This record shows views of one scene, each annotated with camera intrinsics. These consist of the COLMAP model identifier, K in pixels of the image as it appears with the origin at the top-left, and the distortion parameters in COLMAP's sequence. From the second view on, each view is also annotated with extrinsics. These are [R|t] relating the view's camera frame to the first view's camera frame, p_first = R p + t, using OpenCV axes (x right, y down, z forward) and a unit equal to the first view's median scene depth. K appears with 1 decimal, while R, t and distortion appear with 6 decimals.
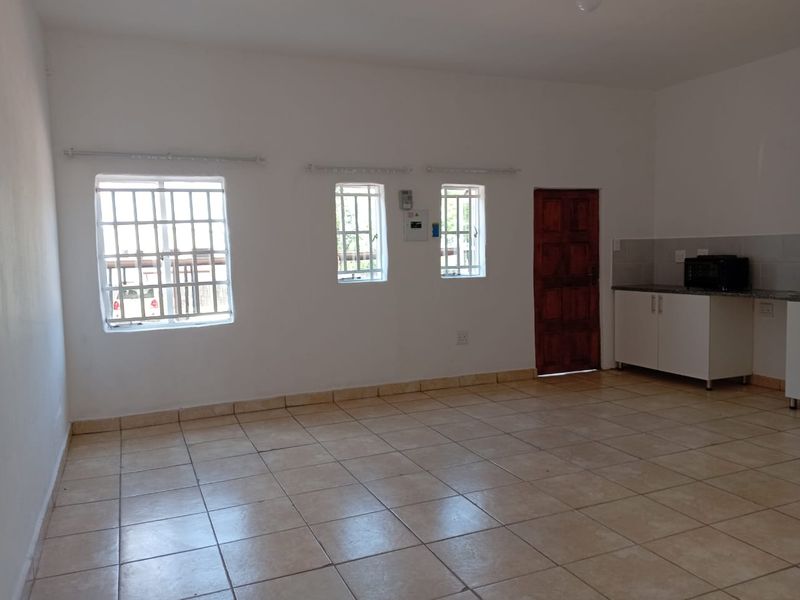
lens RADIAL K [[643.9, 0, 397.1], [0, 643.9, 299.8], [0, 0, 1]] dist [0.067382, -0.089247]
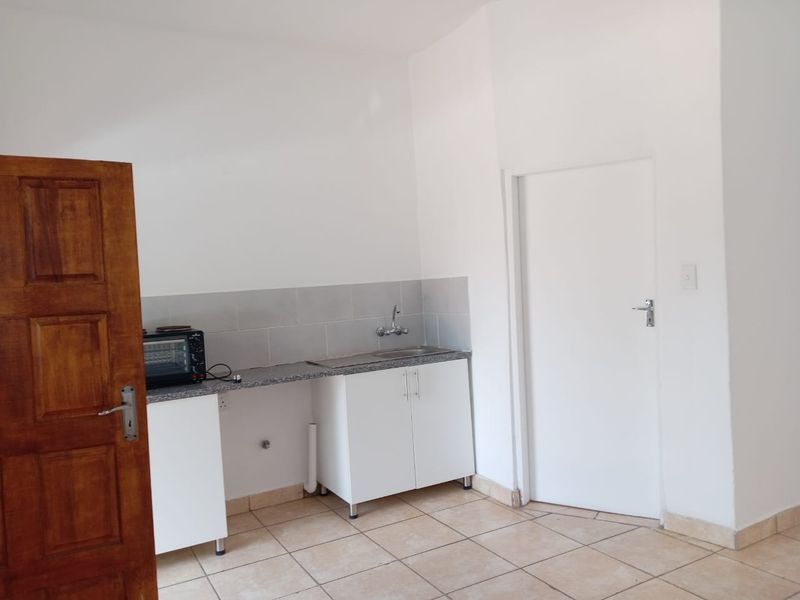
lens RADIAL K [[643.9, 0, 399.0], [0, 643.9, 308.1], [0, 0, 1]] dist [0.067382, -0.089247]
pose [[-0.090985, -0.016013, 0.995724, -0.103919], [0.141789, 0.989476, 0.028869, -0.068958], [-0.985707, 0.143809, -0.087757, 0.804248]]
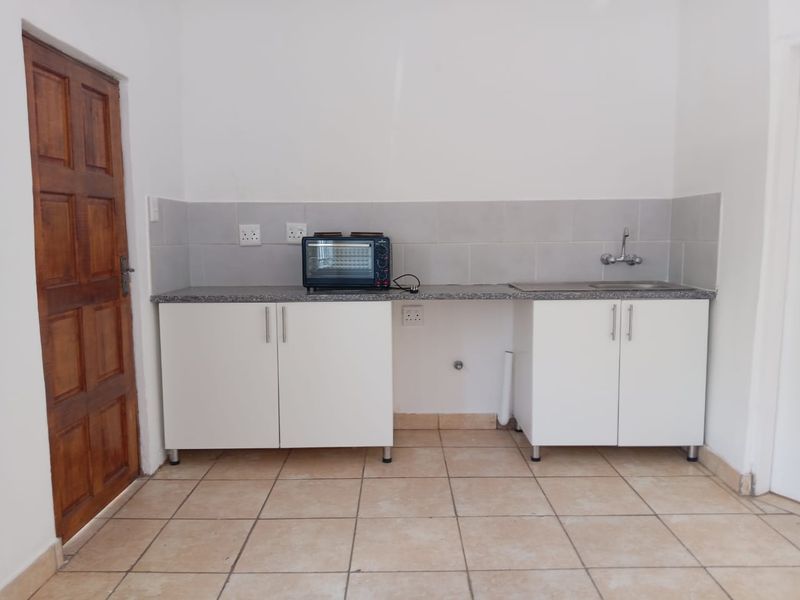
lens RADIAL K [[643.9, 0, 396.4], [0, 643.9, 301.6], [0, 0, 1]] dist [0.067382, -0.089247]
pose [[0.403018, -0.078755, 0.911797, -0.030082], [0.069304, 0.996056, 0.055400, -0.033467], [-0.912564, 0.040864, 0.406887, 0.700903]]
